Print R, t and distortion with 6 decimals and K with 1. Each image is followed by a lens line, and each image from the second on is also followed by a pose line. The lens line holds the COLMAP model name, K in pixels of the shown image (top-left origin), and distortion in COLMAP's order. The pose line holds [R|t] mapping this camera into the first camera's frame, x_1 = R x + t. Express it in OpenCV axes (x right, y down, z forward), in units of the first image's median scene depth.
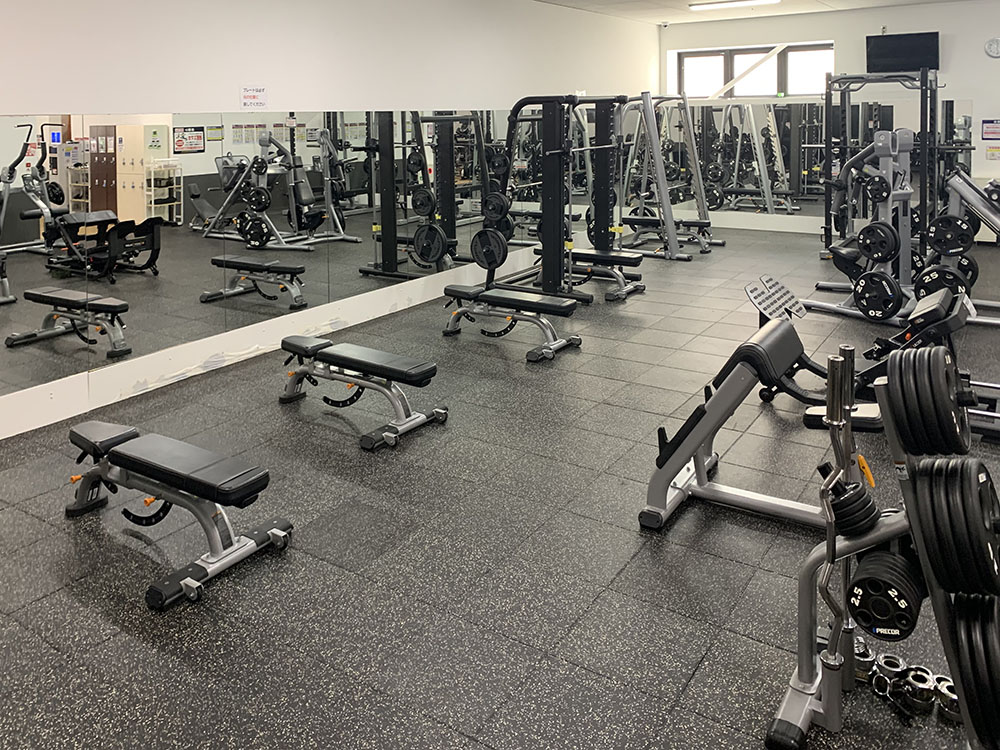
lens RADIAL K [[787.3, 0, 478.7], [0, 787.3, 372.7], [0, 0, 1]] dist [0.003662, 0.000126]
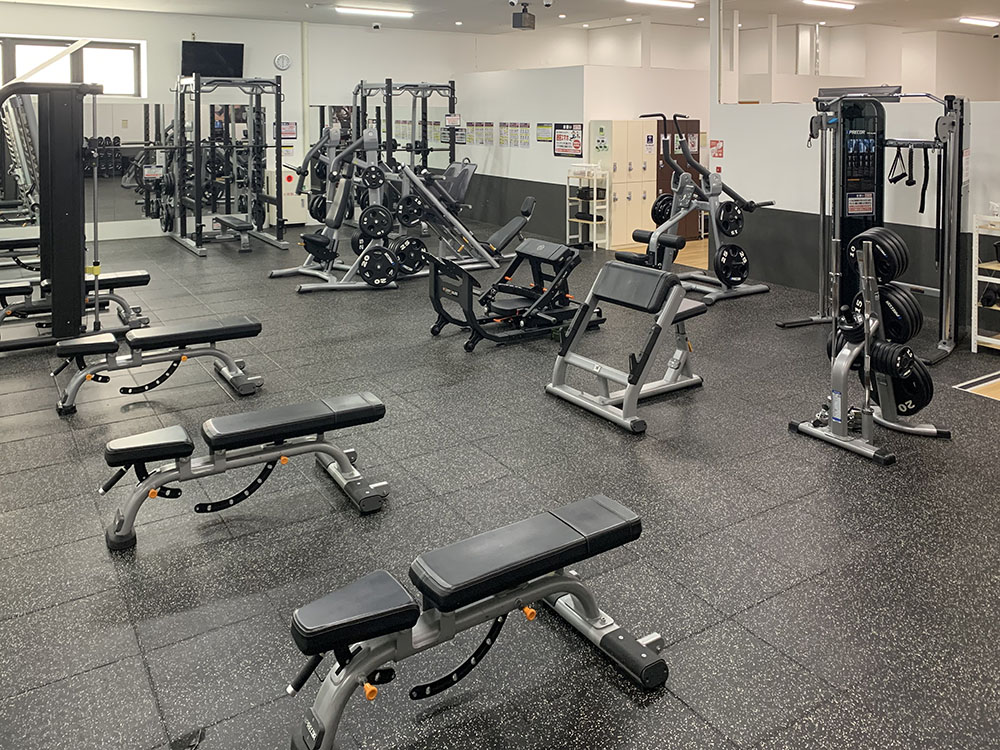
lens RADIAL K [[764.7, 0, 500.0], [0, 764.7, 375.0], [0, 0, 1]] dist [0.062970, -0.070137]
pose [[0.388519, -0.281527, 0.877380, -0.527646], [0.277032, 0.943818, 0.180171, -0.103254], [-0.878810, 0.173063, 0.444683, 0.339346]]
